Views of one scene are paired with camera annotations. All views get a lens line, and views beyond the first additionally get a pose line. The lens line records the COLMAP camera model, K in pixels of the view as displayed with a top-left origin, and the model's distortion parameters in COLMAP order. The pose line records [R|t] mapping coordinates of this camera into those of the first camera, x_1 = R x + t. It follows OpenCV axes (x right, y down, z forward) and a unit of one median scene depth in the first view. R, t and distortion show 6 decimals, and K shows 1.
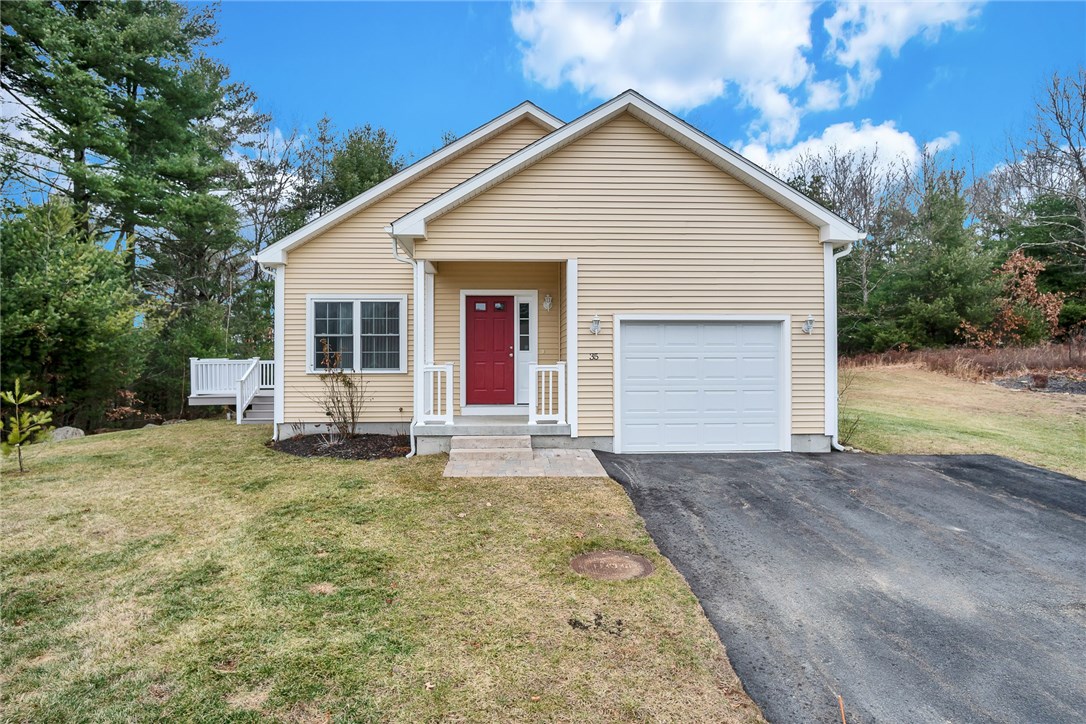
lens RADIAL K [[600.8, 0, 543.0], [0, 600.8, 362.0], [0, 0, 1]] dist [-0.026323, 0.000045]
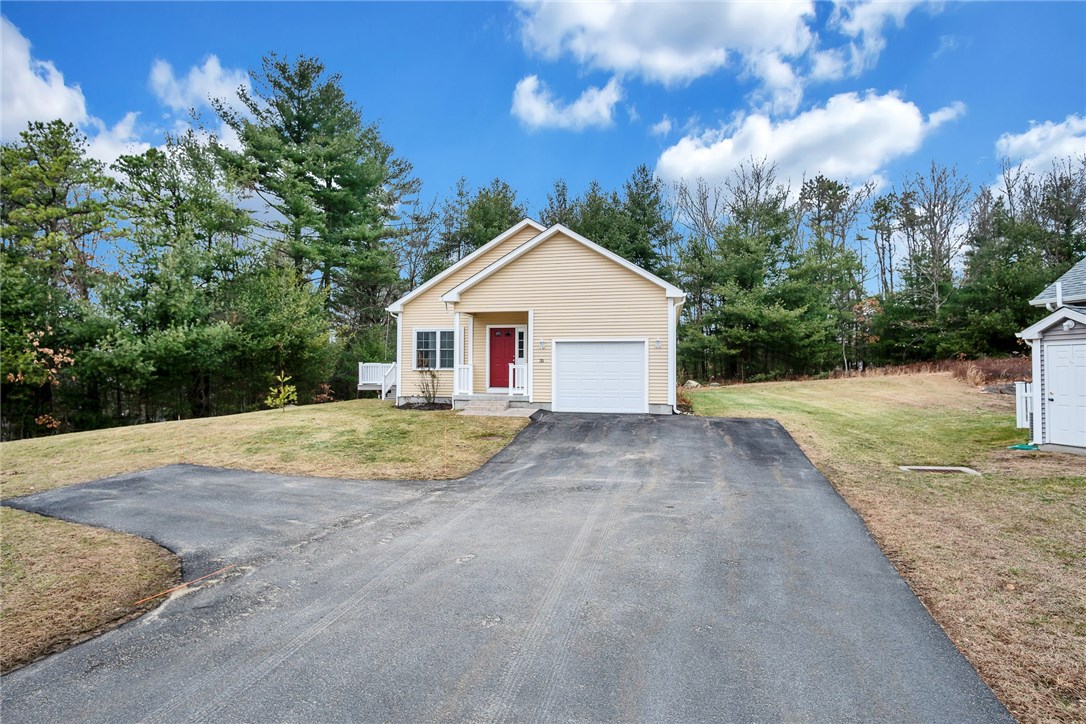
lens RADIAL K [[600.8, 0, 543.0], [0, 600.8, 362.0], [0, 0, 1]] dist [-0.026323, 0.000045]
pose [[0.966867, 0.002203, -0.255272, 0.494304], [-0.006373, 0.999859, -0.015512, 0.021027], [0.255202, 0.016625, 0.966745, -0.731386]]
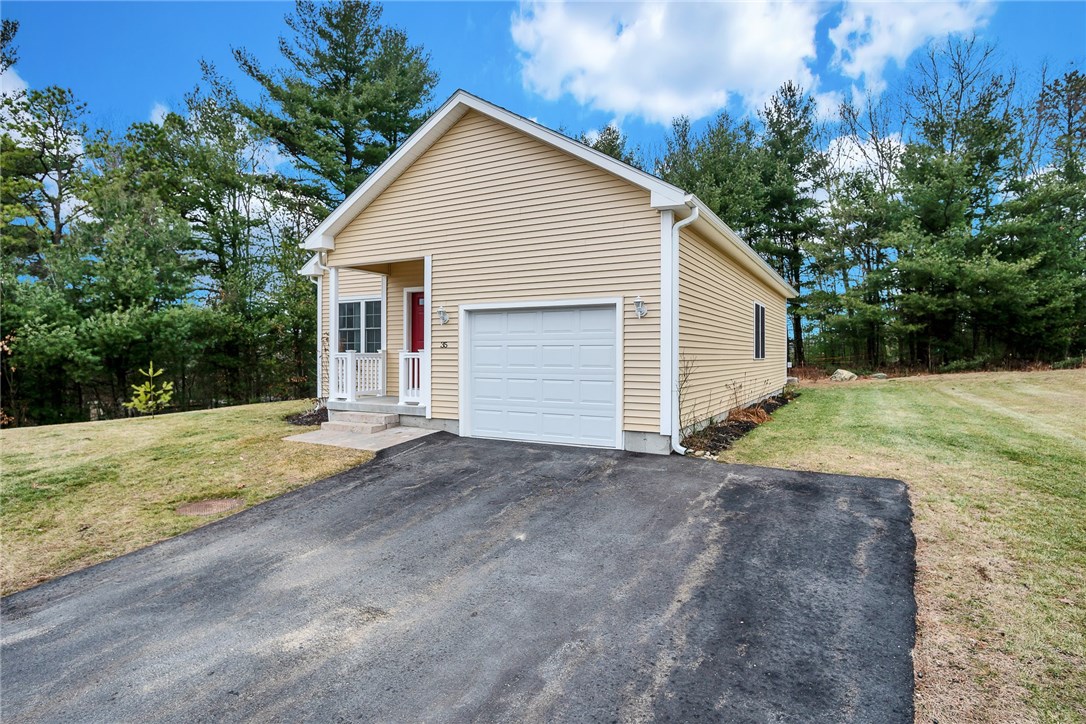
lens RADIAL K [[605.8, 0, 530.6], [0, 605.8, 362.8], [0, 0, 1]] dist [-0.021348, 0.001097]
pose [[0.845342, 0.010967, -0.534112, 0.678381], [-0.002707, 0.999864, 0.016245, 0.004275], [0.534218, -0.012287, 0.845257, 0.140159]]
